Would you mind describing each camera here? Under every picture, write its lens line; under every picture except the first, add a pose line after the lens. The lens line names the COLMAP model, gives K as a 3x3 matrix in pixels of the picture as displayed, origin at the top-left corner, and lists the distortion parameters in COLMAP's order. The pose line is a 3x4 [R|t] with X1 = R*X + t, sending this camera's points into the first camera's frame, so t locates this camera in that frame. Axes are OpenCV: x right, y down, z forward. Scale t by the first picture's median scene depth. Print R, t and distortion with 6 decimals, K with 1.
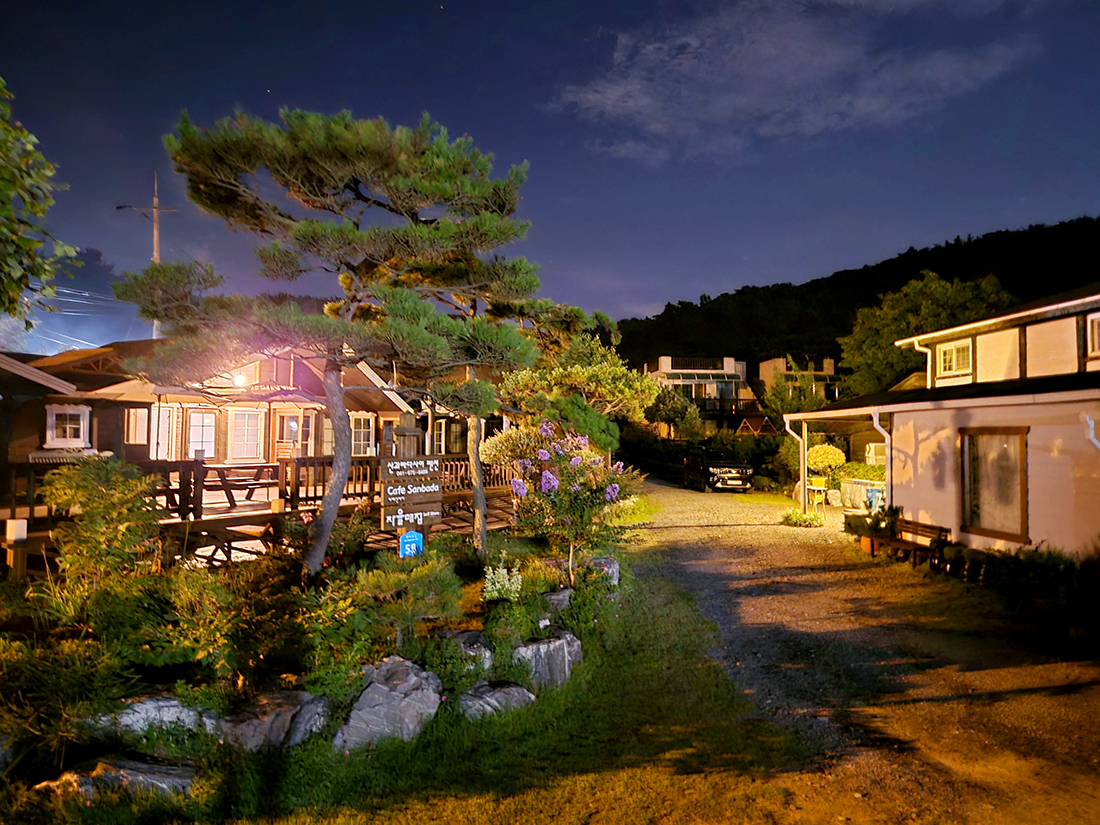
lens RADIAL K [[806.5, 0, 550.0], [0, 806.5, 412.5], [0, 0, 1]] dist [0.040110, -0.001155]
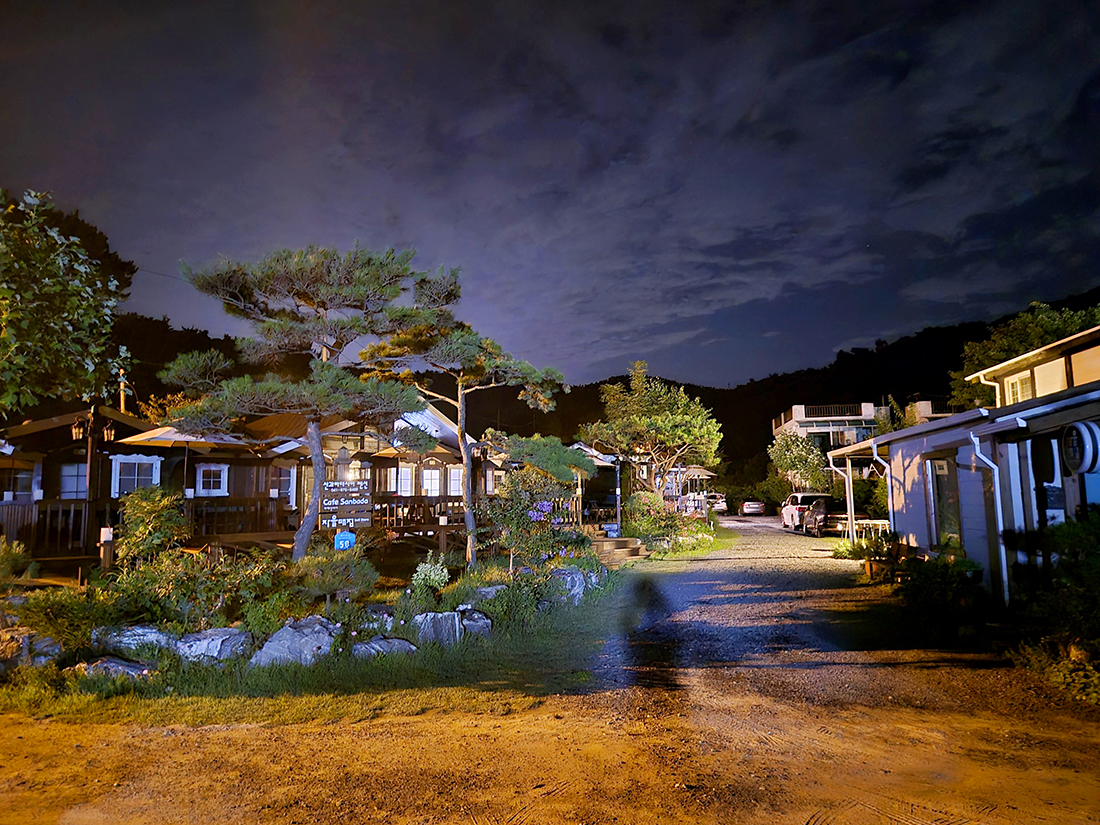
lens RADIAL K [[806.5, 0, 550.0], [0, 806.5, 412.5], [0, 0, 1]] dist [0.040110, -0.001155]
pose [[0.971825, -0.049889, -0.230362, 0.188146], [0.032402, 0.996341, -0.079083, 0.023287], [0.233465, 0.069391, 0.969886, -0.109023]]
